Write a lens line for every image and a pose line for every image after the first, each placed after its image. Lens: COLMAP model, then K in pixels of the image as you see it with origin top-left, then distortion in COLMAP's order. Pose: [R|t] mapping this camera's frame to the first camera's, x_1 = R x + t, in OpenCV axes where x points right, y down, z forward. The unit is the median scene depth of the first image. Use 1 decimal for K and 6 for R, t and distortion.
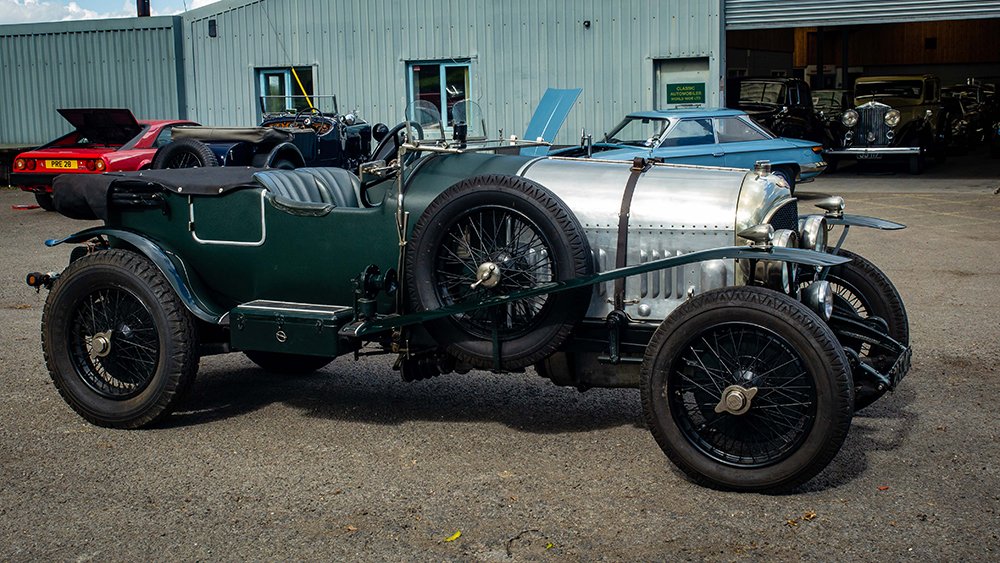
lens RADIAL K [[1274.9, 0, 500.0], [0, 1274.9, 281.5], [0, 0, 1]] dist [-0.013617, 0.018744]
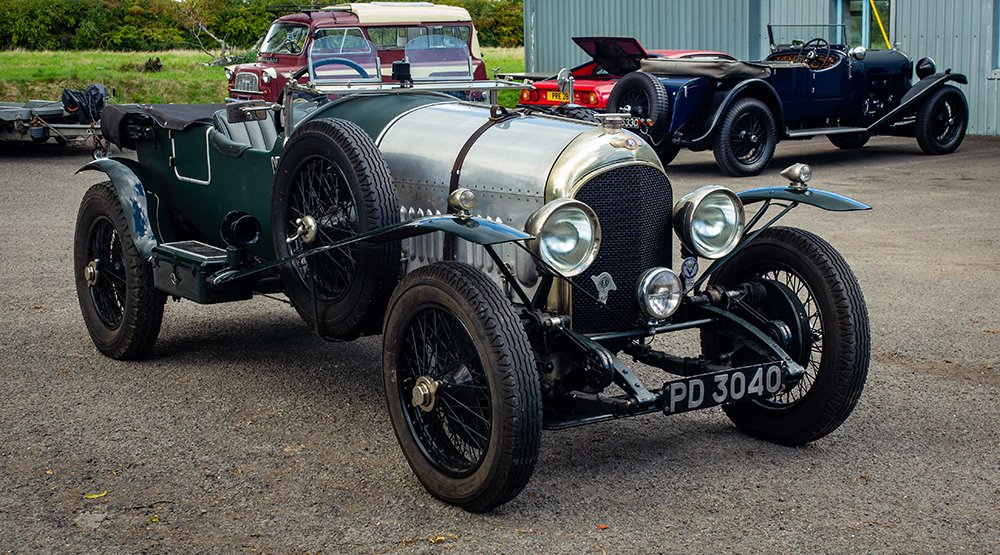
lens RADIAL K [[1479.0, 0, 555.5], [0, 1479.0, 280.2], [0, 0, 1]] dist [0.020578, -0.022055]
pose [[0.873146, 0.088137, -0.479424, 0.210905], [-0.074332, 0.996090, 0.047745, -0.010574], [0.481758, -0.006052, 0.876283, 0.050947]]
